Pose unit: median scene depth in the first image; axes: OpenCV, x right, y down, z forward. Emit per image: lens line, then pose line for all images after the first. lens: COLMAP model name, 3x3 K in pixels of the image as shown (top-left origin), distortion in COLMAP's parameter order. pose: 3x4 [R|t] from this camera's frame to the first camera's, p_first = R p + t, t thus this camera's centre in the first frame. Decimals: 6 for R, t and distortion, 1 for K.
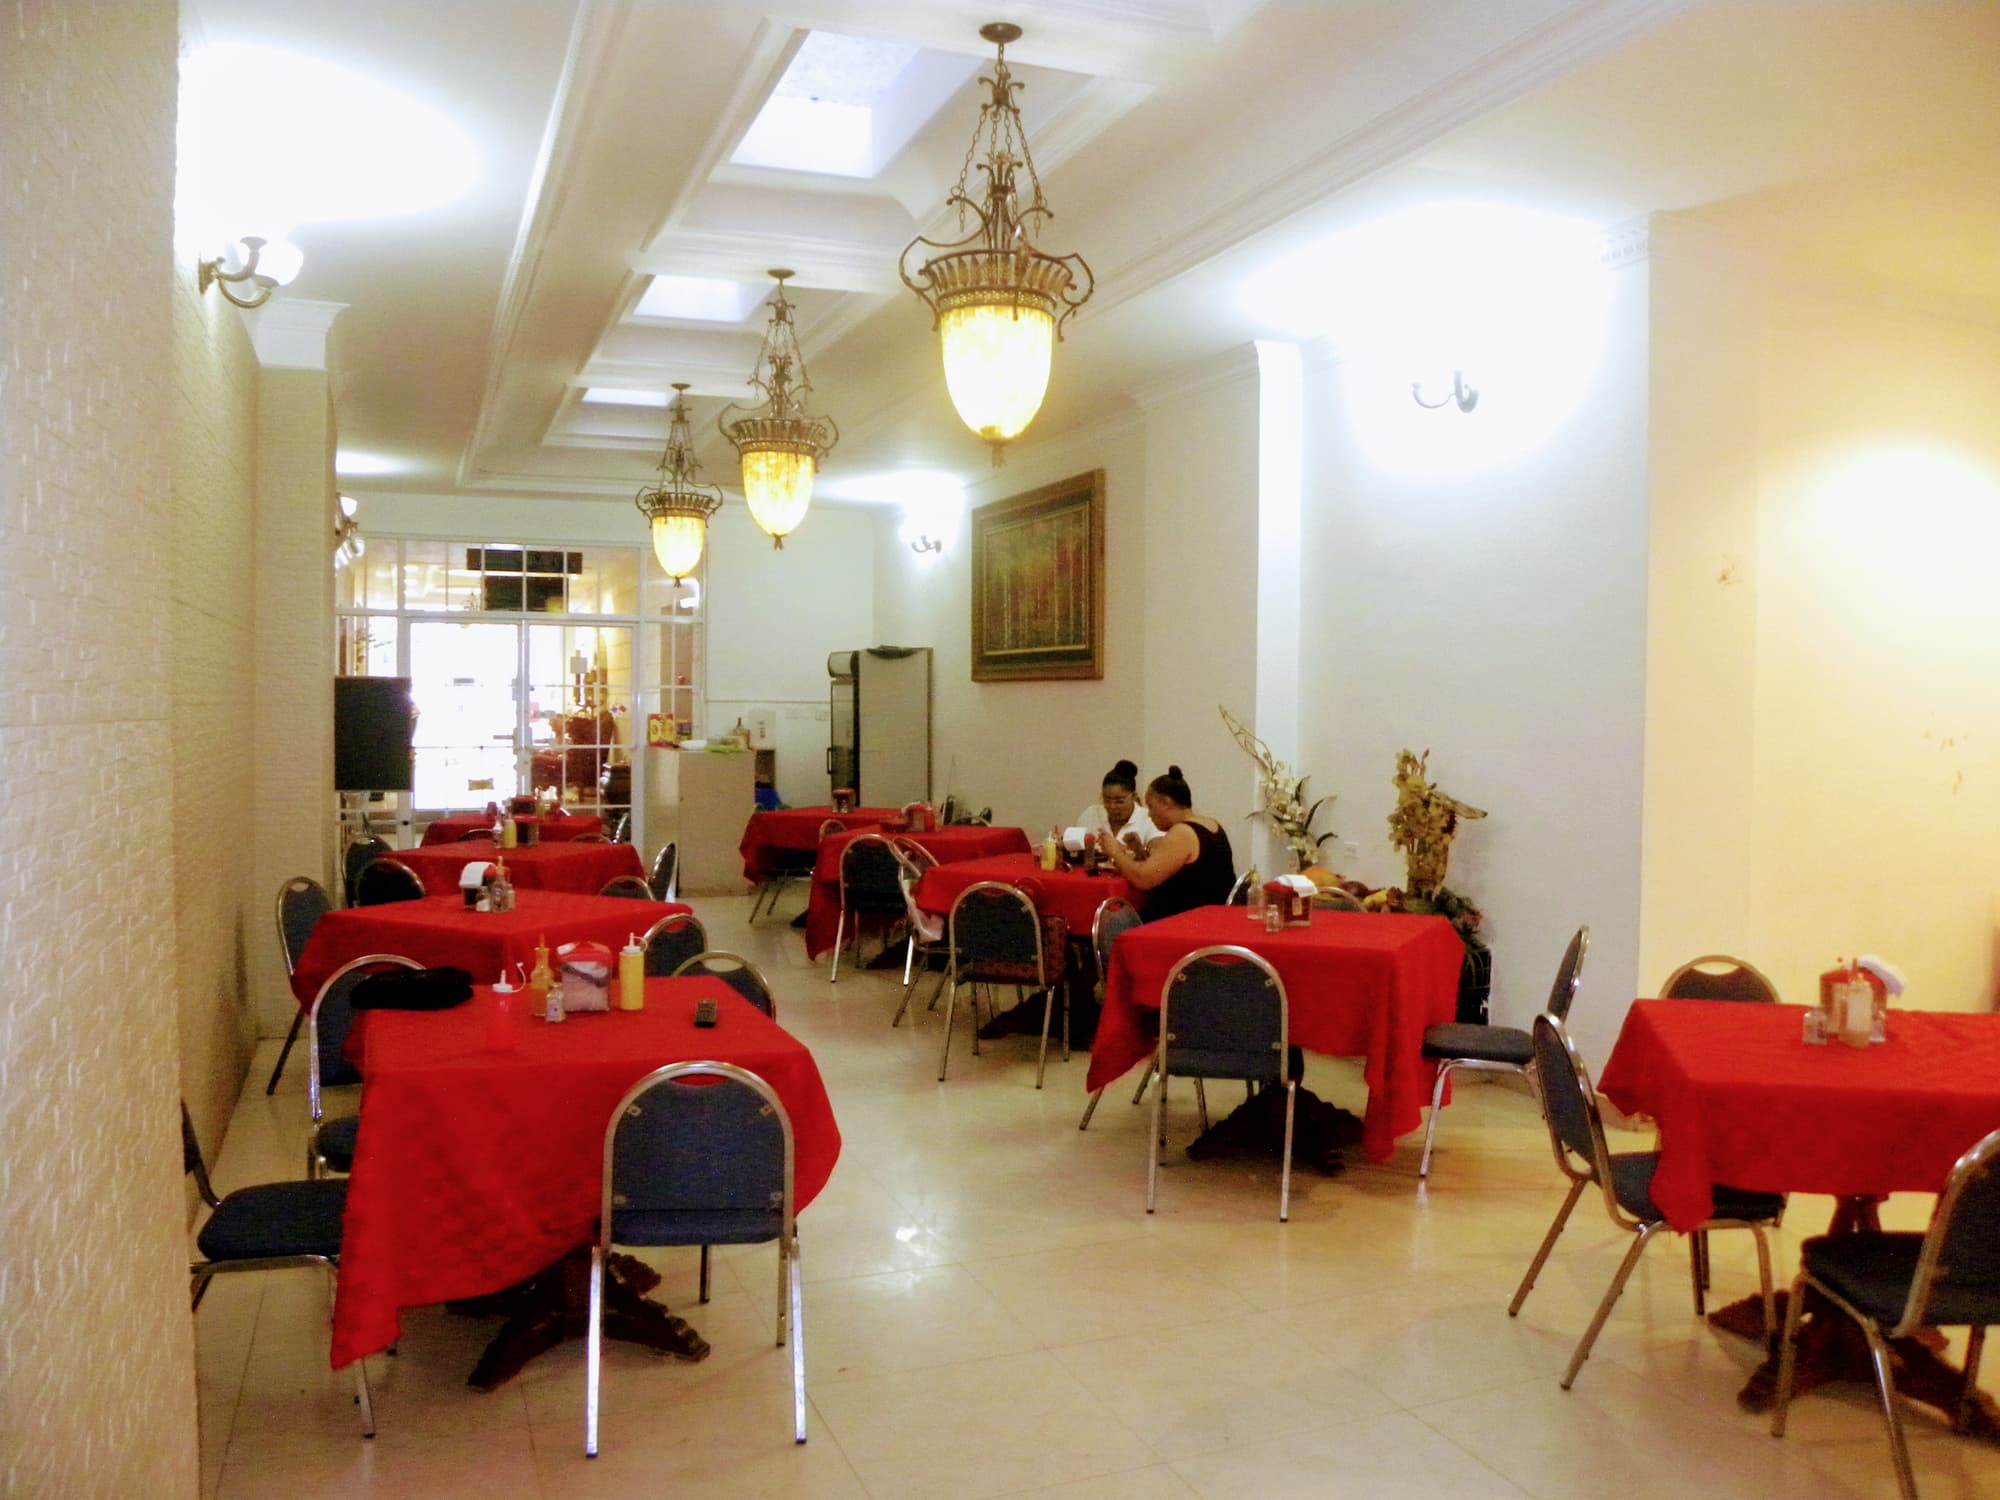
lens RADIAL K [[1512.0, 0, 1000.0], [0, 1512.0, 750.0], [0, 0, 1]] dist [-0.147969, 0.070680]
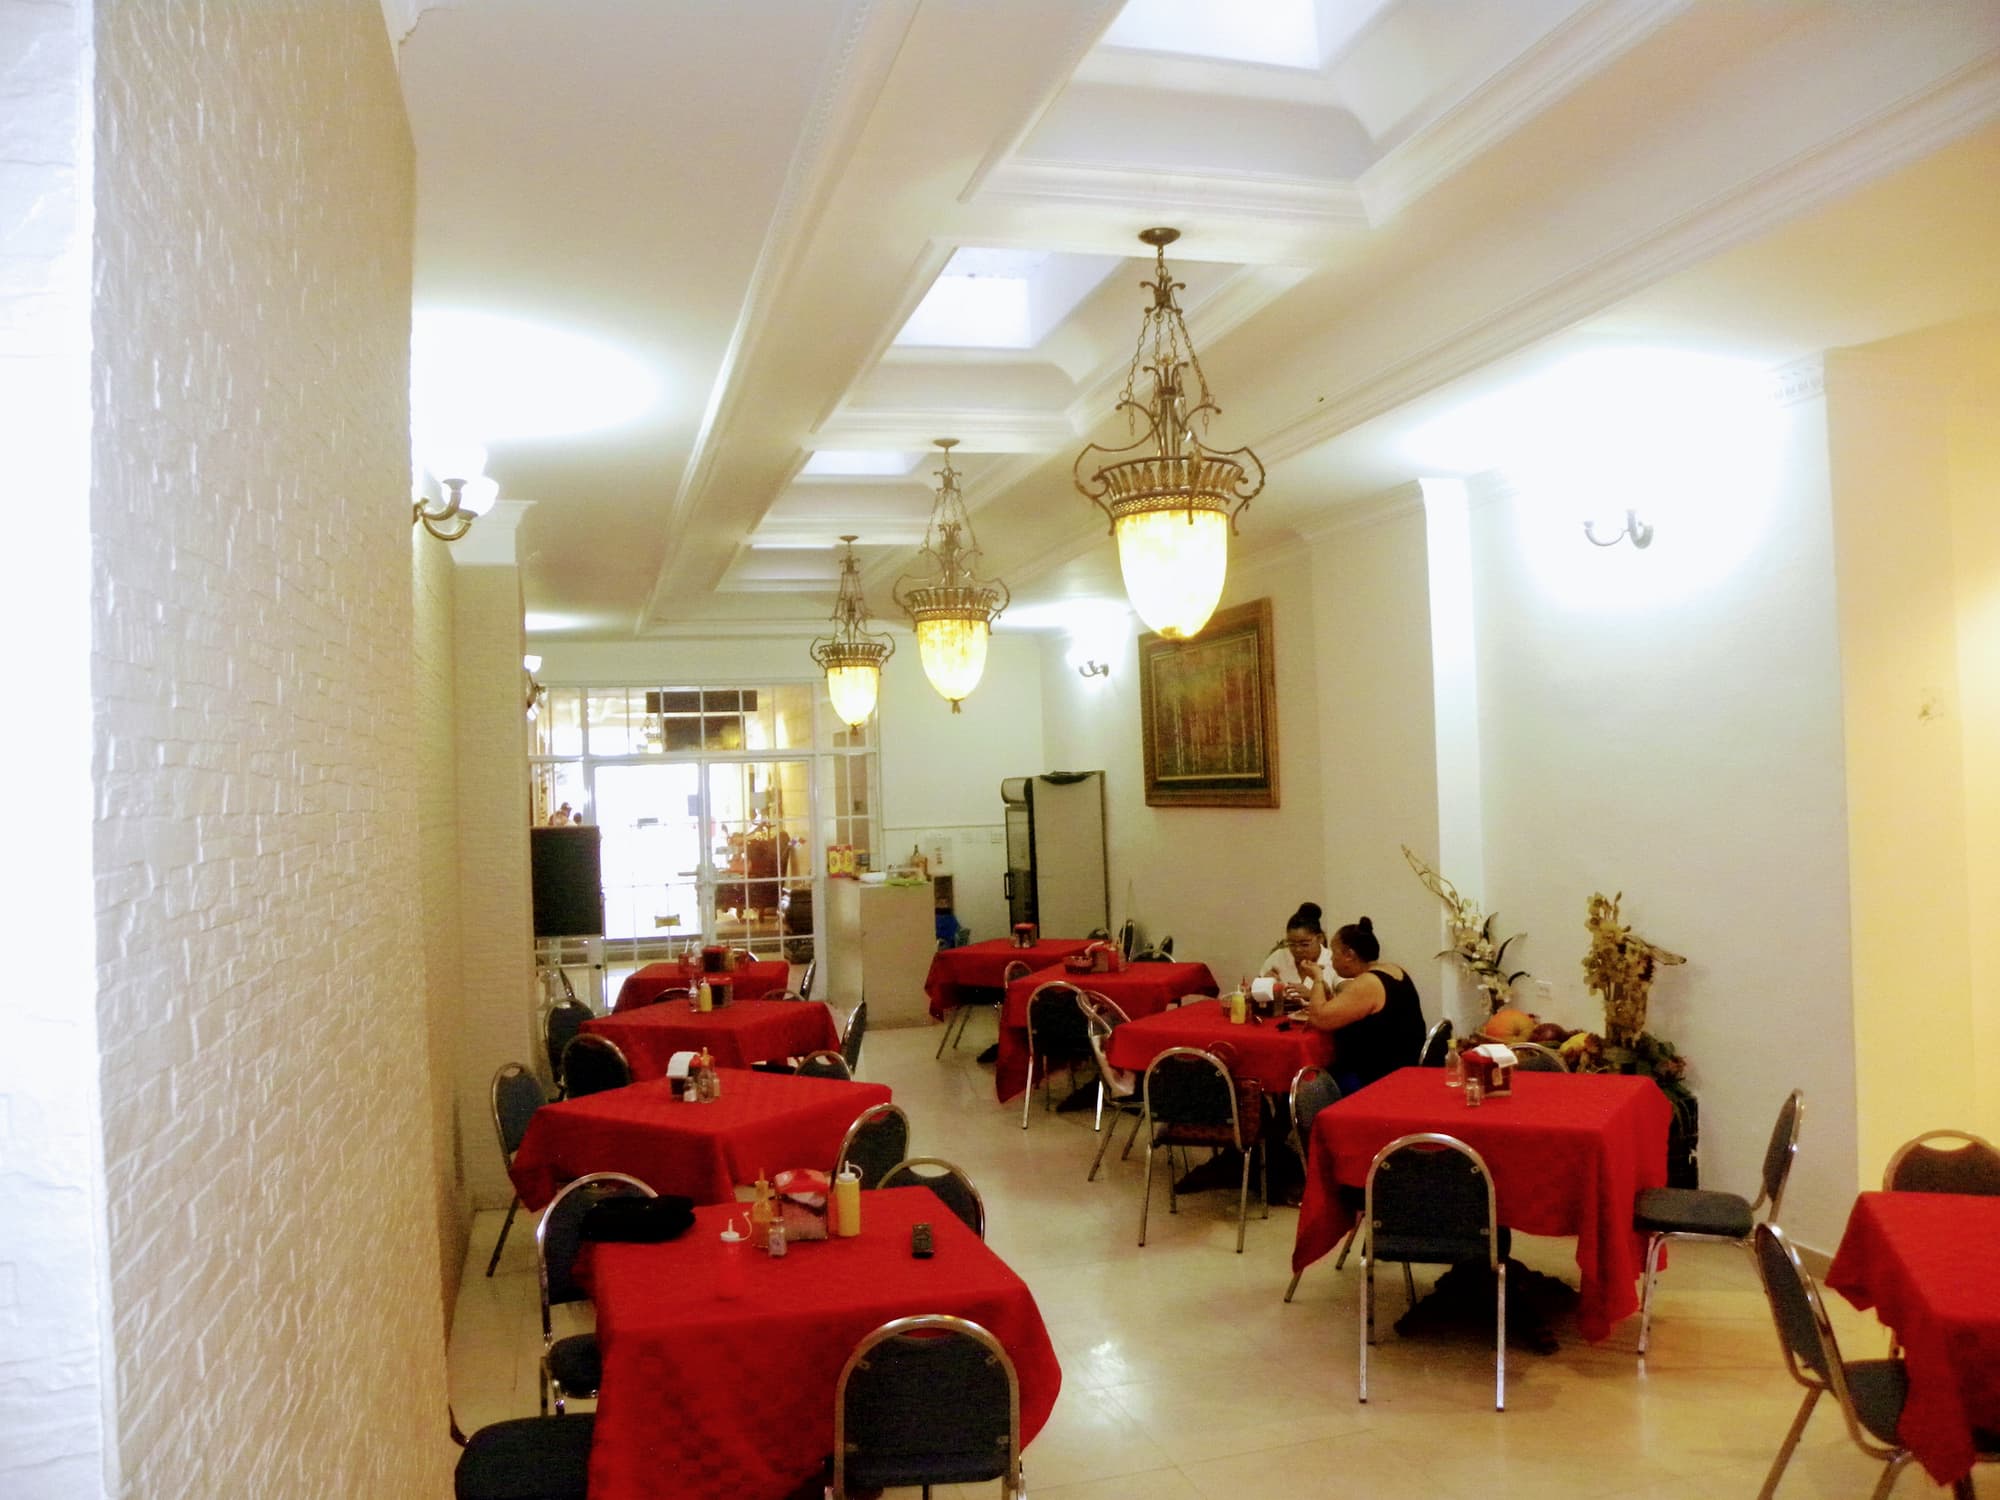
lens RADIAL K [[1509.3, 0, 1000.0], [0, 1509.3, 750.0], [0, 0, 1]] dist [-0.145014, 0.072773]
pose [[0.993148, -0.046190, -0.107352, -0.010752], [0.040283, 0.997587, -0.056554, -0.055587], [0.109705, 0.051842, 0.992611, -0.011347]]
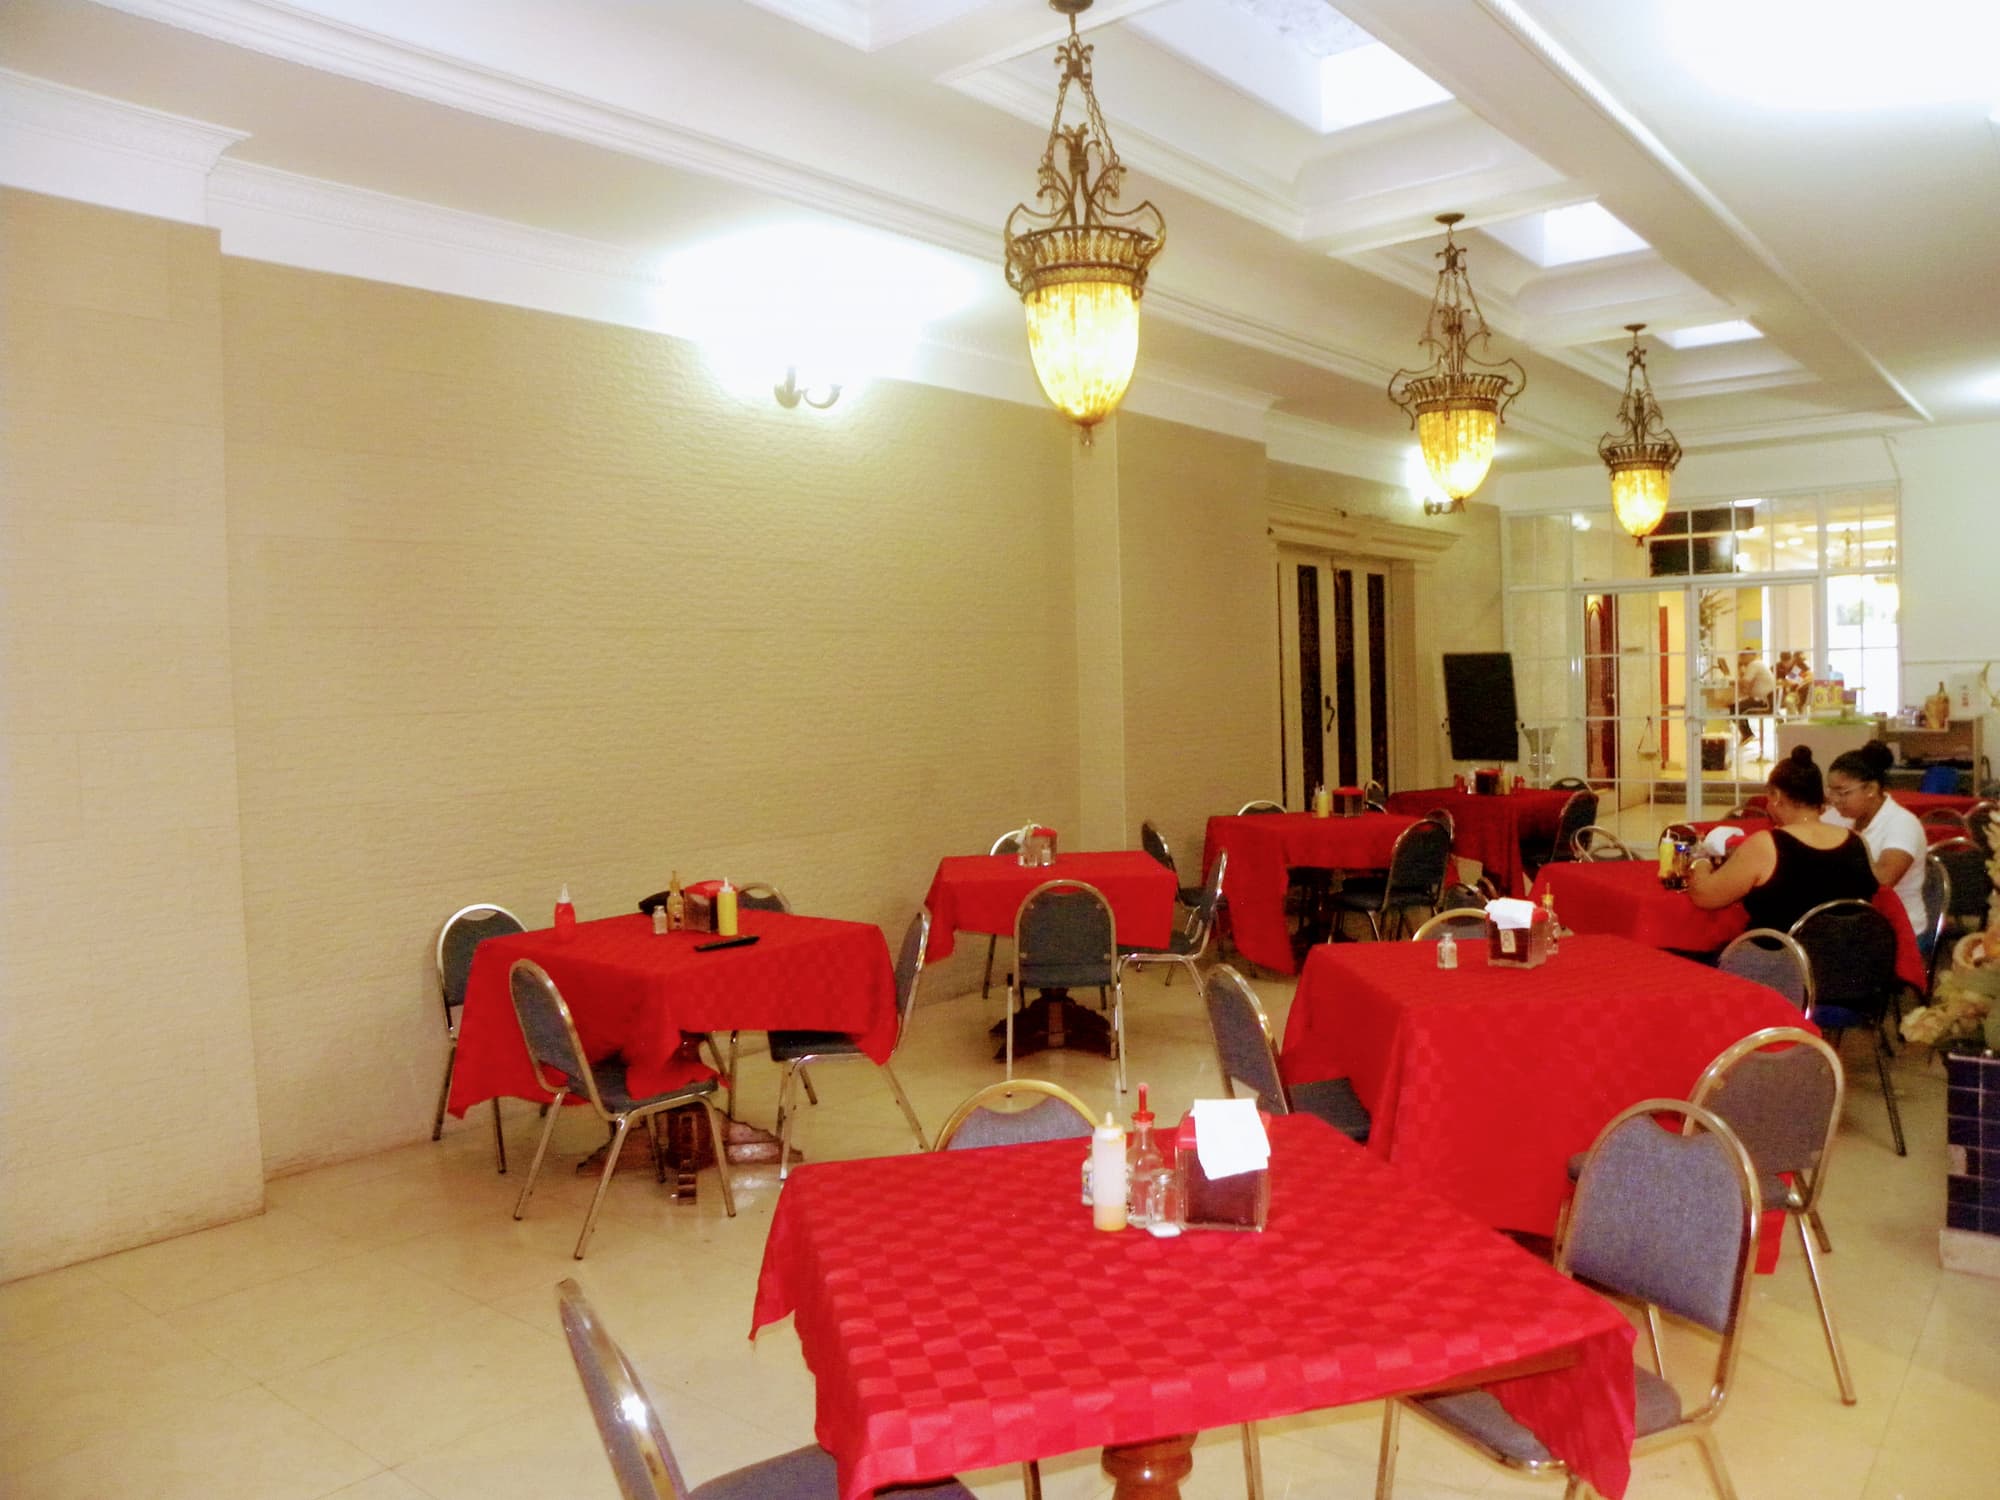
lens RADIAL K [[1512.0, 0, 1000.0], [0, 1512.0, 750.0], [0, 0, 1]] dist [-0.147969, 0.070680]
pose [[0.484061, 0.015748, -0.874893, 0.592257], [0.006425, 0.999747, 0.021550, -0.010641], [0.875011, -0.016052, 0.483837, 0.342210]]
